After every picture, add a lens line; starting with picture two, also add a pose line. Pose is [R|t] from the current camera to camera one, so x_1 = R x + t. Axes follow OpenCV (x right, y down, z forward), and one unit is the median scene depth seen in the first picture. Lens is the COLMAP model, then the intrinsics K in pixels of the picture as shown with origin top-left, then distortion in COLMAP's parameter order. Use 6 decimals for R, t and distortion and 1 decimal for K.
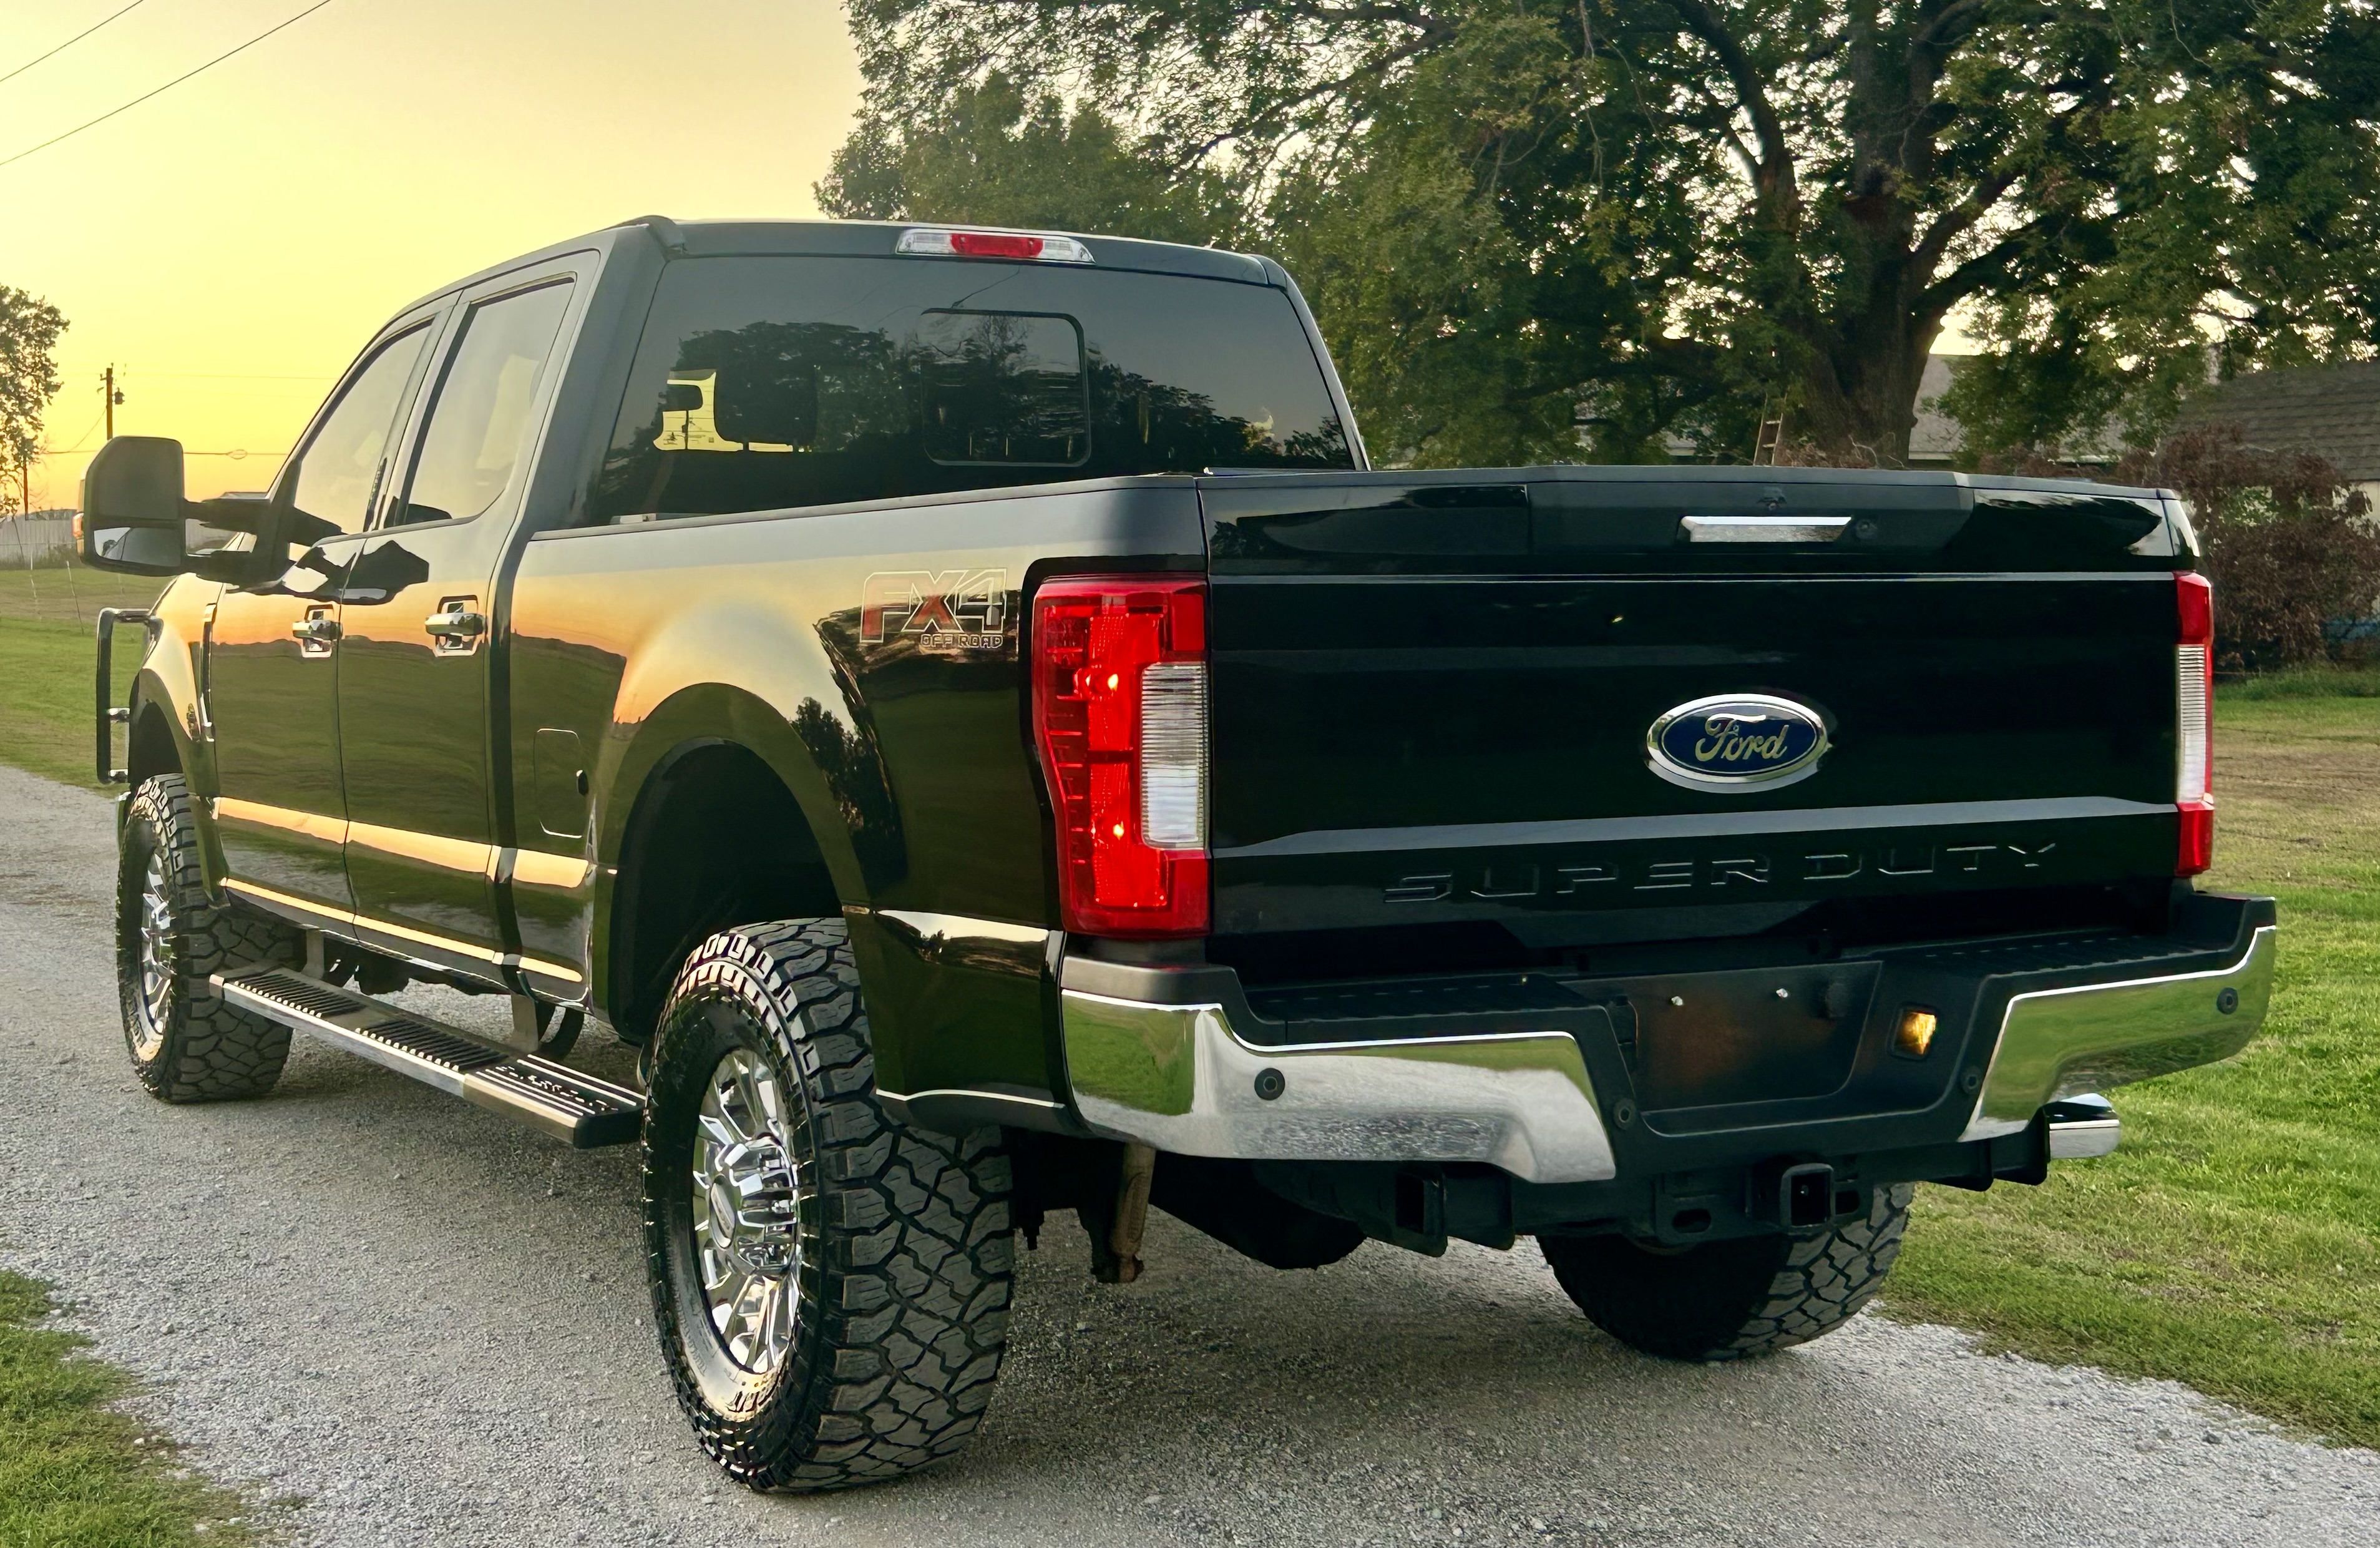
lens RADIAL K [[3201.5, 0, 1191.9], [0, 3201.5, 636.7], [0, 0, 1]] dist [0.081214, 0.000000]
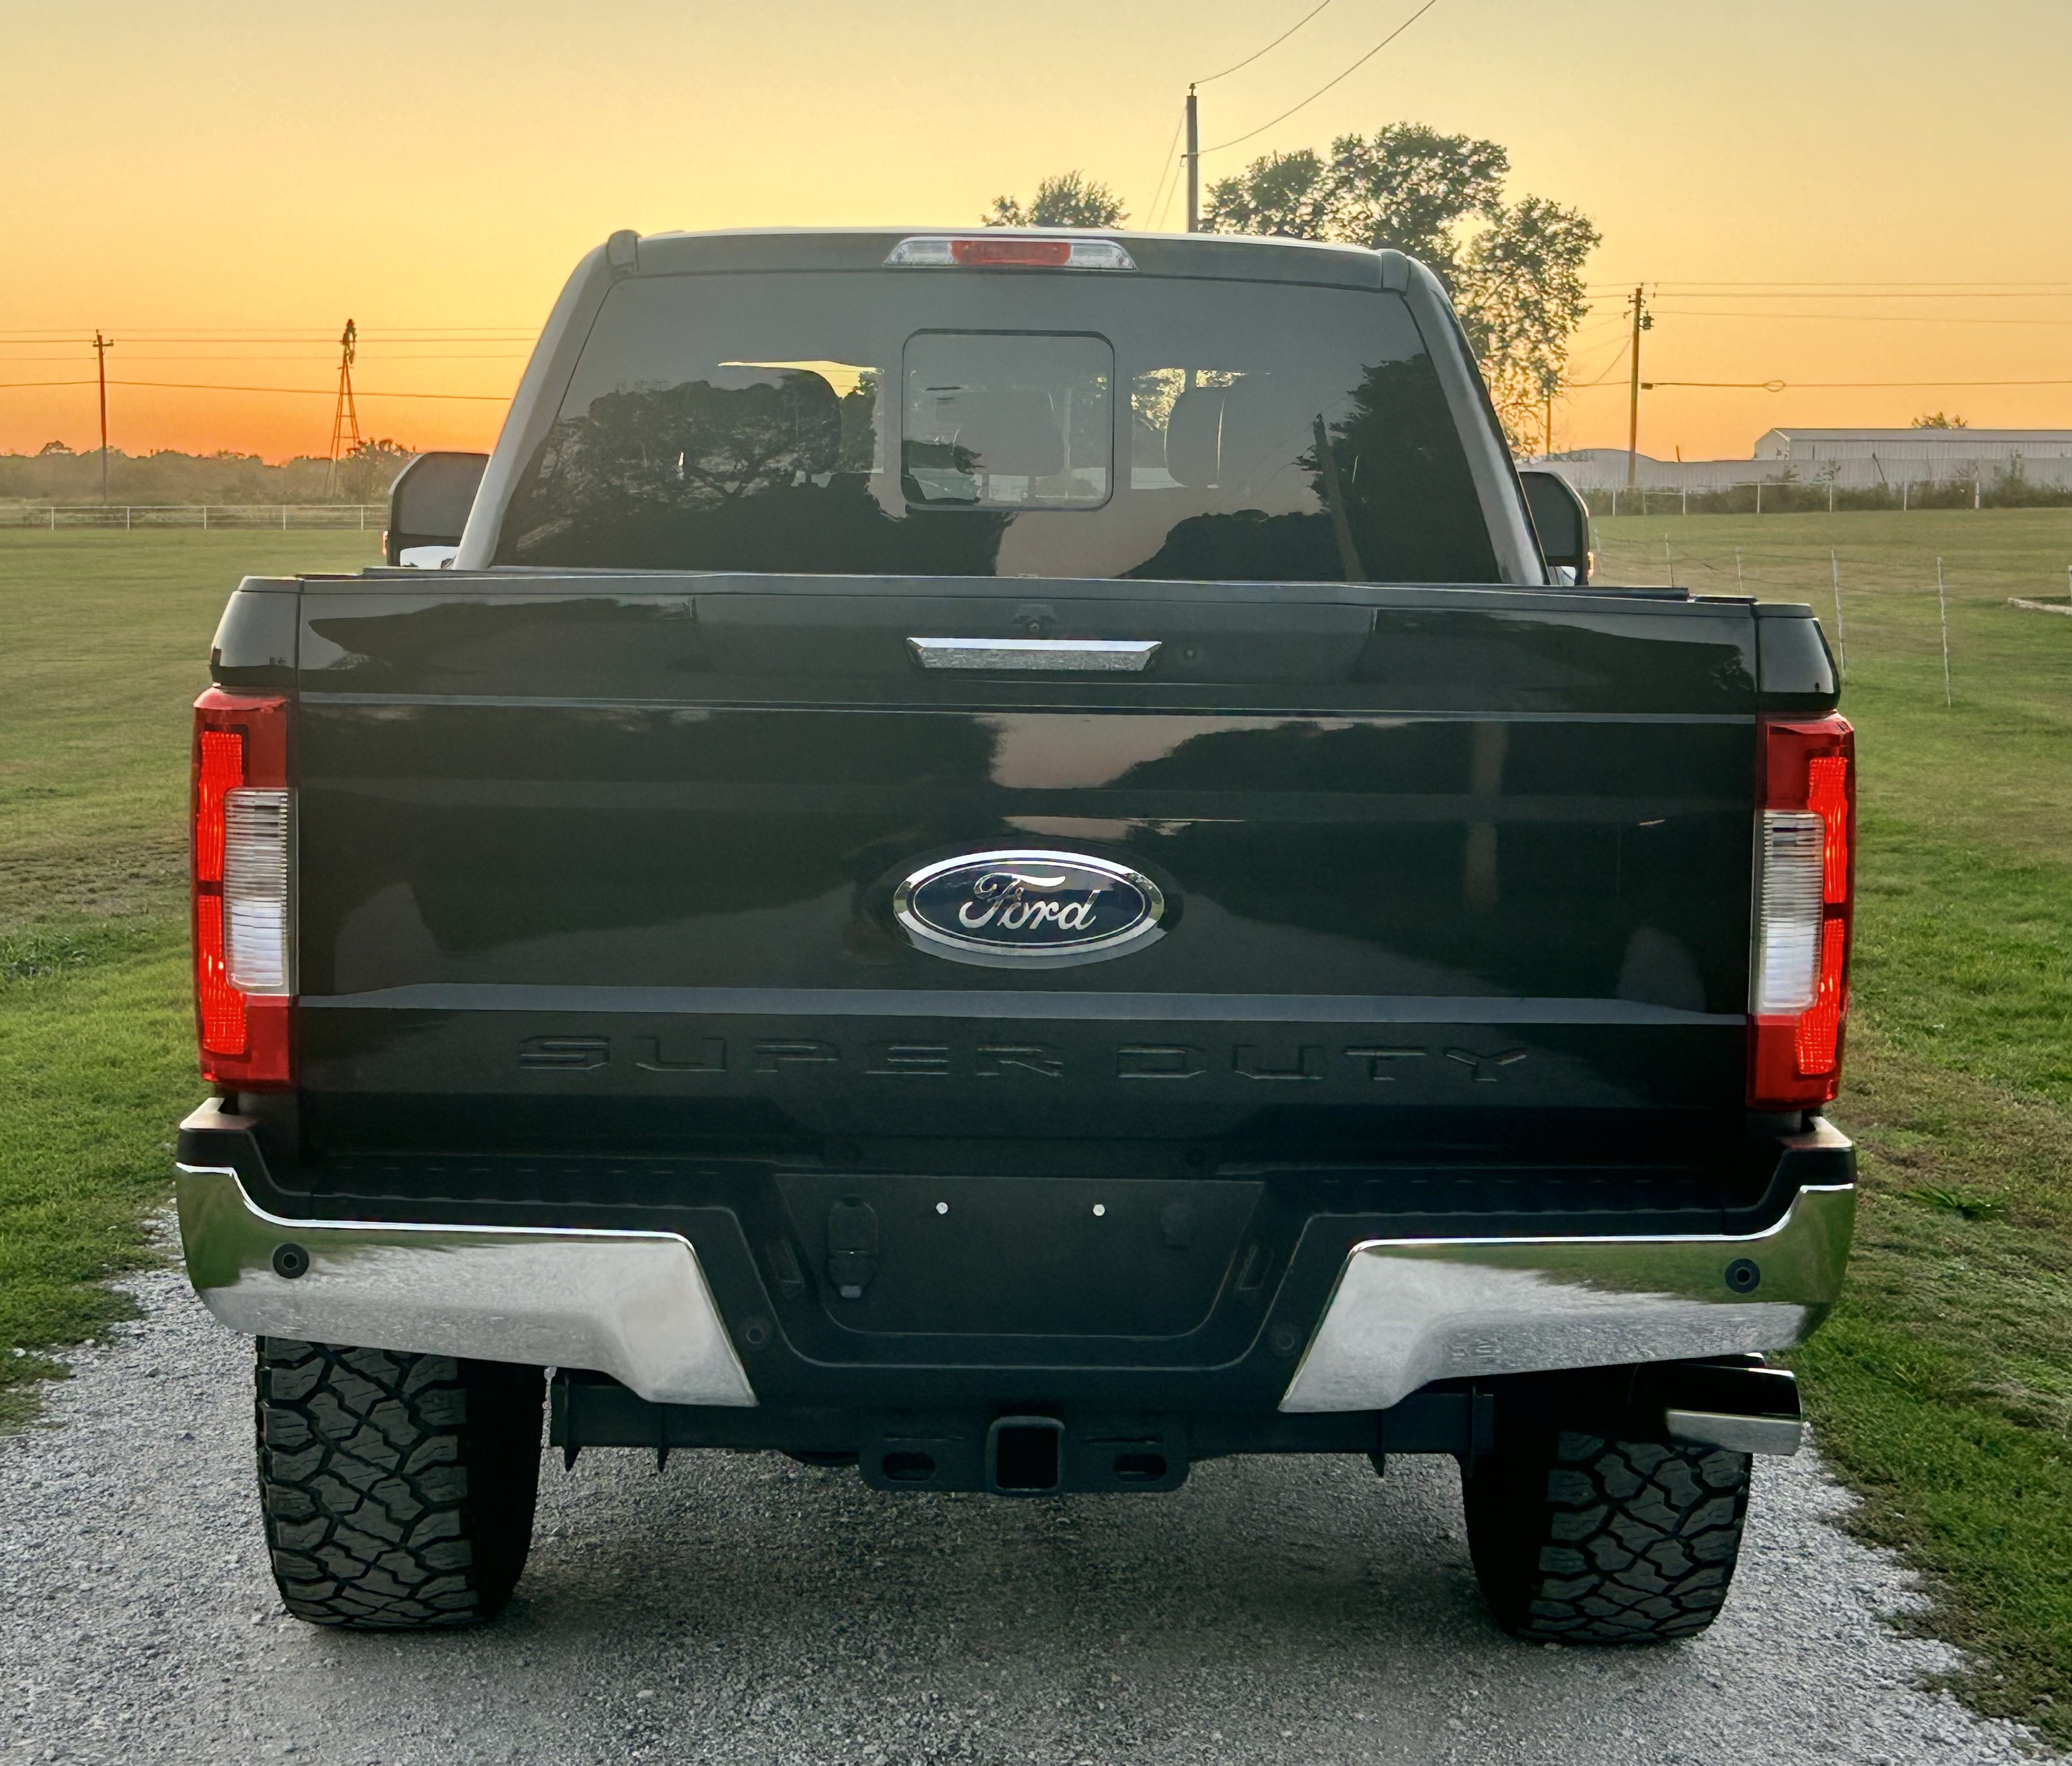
lens RADIAL K [[3756.0, 0, 1036.6], [0, 3756.0, 882.5], [0, 0, 1]] dist [0.120153, 0.000000]
pose [[0.887339, 0.060653, -0.457111, 0.614292], [-0.026631, 0.996398, 0.080515, -0.051785], [0.460347, -0.059271, 0.885758, 0.138759]]
